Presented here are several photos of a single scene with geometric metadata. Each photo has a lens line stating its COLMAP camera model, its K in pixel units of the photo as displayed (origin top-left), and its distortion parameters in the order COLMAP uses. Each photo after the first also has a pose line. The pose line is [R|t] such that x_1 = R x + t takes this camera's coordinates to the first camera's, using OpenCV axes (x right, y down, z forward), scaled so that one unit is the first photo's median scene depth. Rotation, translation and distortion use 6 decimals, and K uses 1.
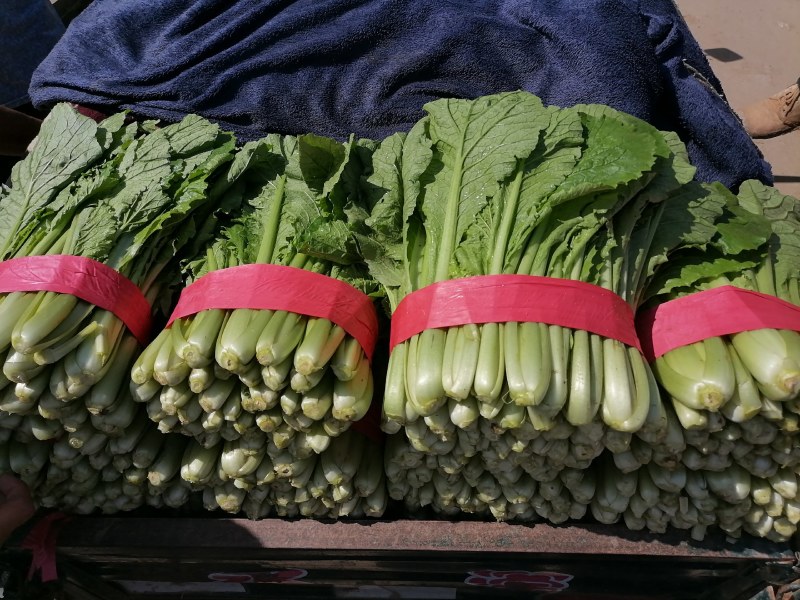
lens RADIAL K [[630.1, 0, 400.0], [0, 630.1, 300.0], [0, 0, 1]] dist [0.058341, -0.007470]
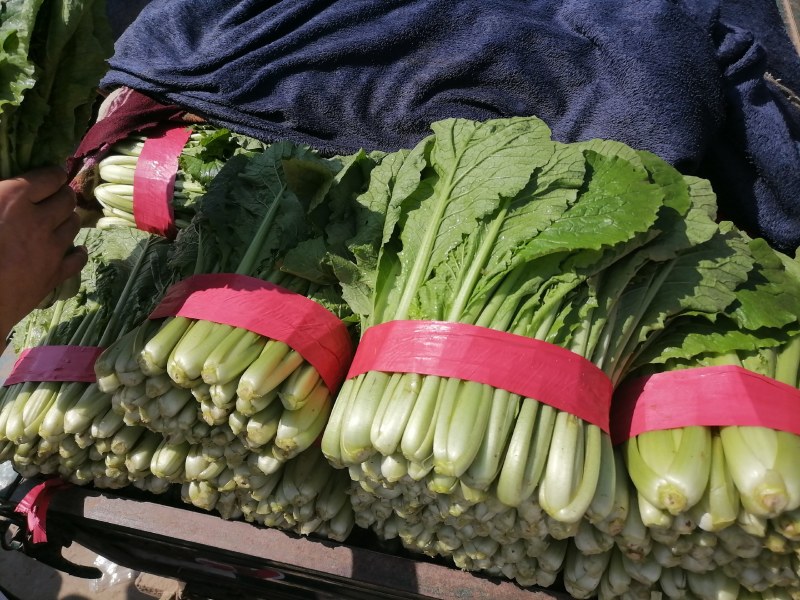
lens RADIAL K [[630.1, 0, 400.0], [0, 630.1, 300.0], [0, 0, 1]] dist [0.058341, -0.007470]
pose [[0.976590, 0.122051, -0.177131, 0.209776], [-0.115389, 0.992185, 0.047478, -0.095599], [0.181541, -0.025928, 0.983041, 0.075635]]
